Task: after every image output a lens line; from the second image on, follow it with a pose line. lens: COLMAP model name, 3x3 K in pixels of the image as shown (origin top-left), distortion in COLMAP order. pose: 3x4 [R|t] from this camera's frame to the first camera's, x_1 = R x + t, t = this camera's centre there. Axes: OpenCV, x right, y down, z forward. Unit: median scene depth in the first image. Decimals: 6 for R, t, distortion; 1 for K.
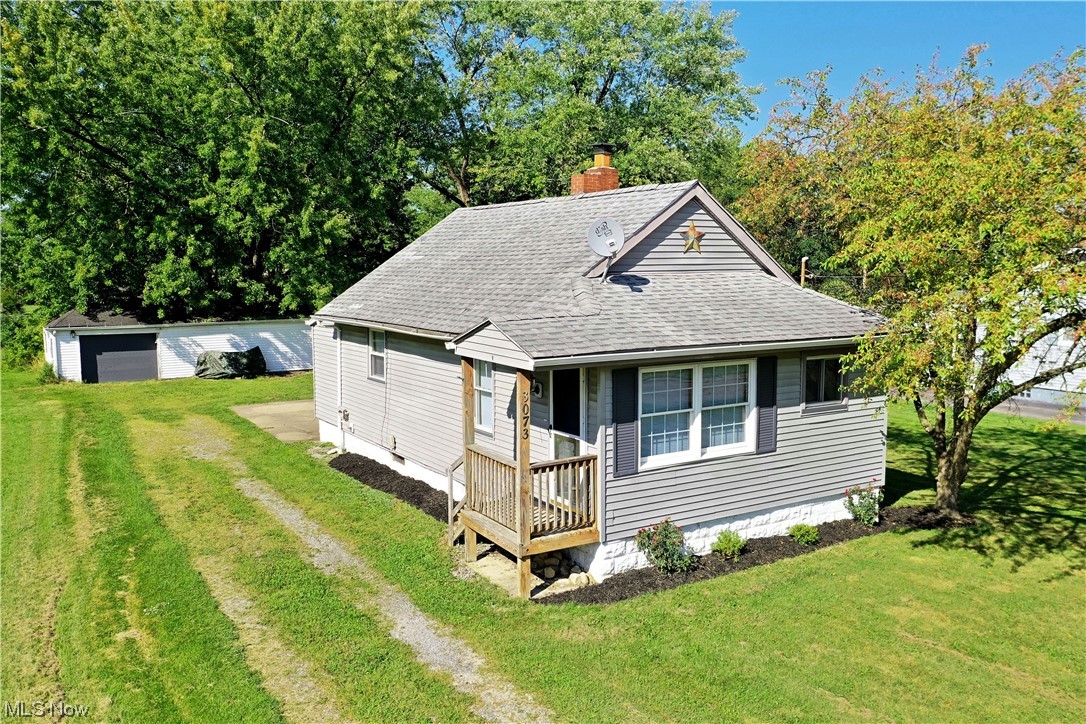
lens RADIAL K [[865.3, 0, 543.0], [0, 865.3, 362.0], [0, 0, 1]] dist [0.007656, 0.006124]
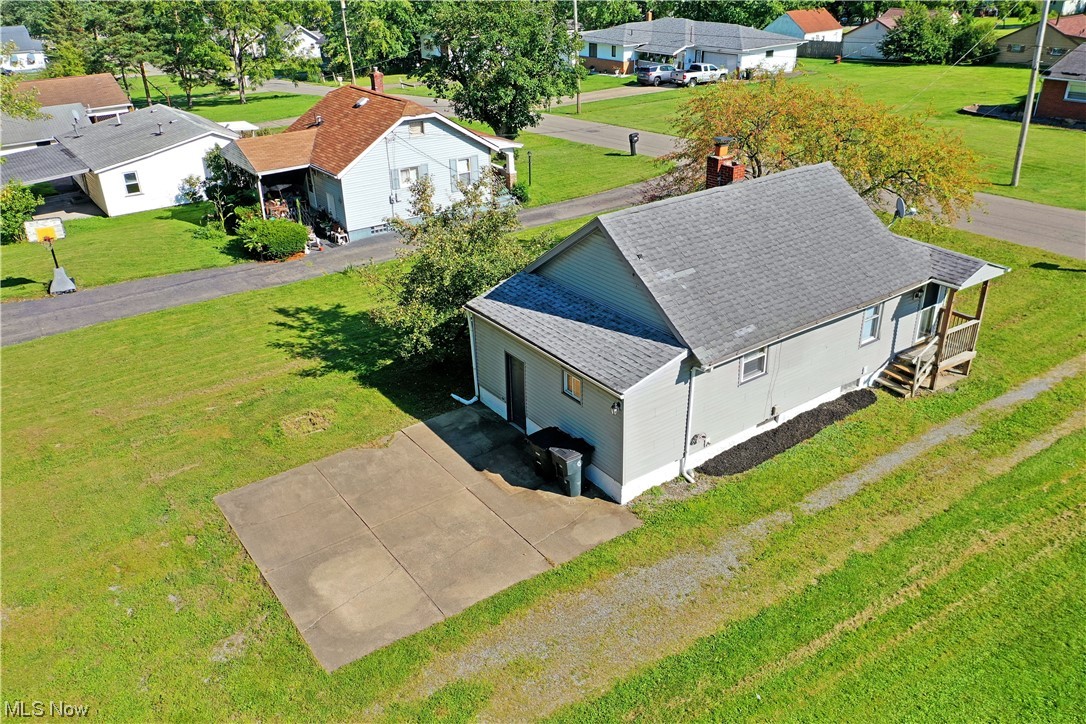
lens RADIAL K [[865.3, 0, 543.0], [0, 865.3, 362.0], [0, 0, 1]] dist [0.007656, 0.006124]
pose [[-0.051321, -0.437750, 0.897631, -0.621456], [0.130377, 0.888186, 0.440598, -0.279572], [-0.990135, 0.139642, 0.011490, 0.652700]]
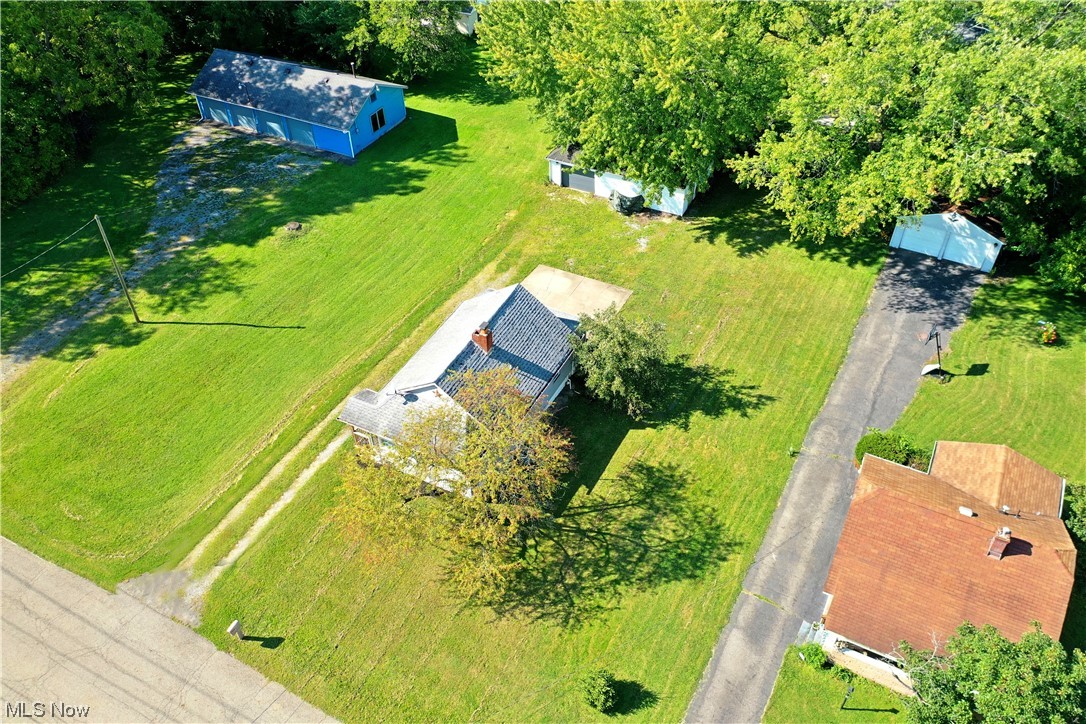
lens RADIAL K [[865.3, 0, 543.0], [0, 865.3, 362.0], [0, 0, 1]] dist [0.007656, 0.006124]
pose [[0.496439, 0.571248, -0.653624, 0.893578], [-0.067076, 0.775953, 0.627215, -0.846559], [0.865476, -0.267531, 0.423530, 0.048626]]
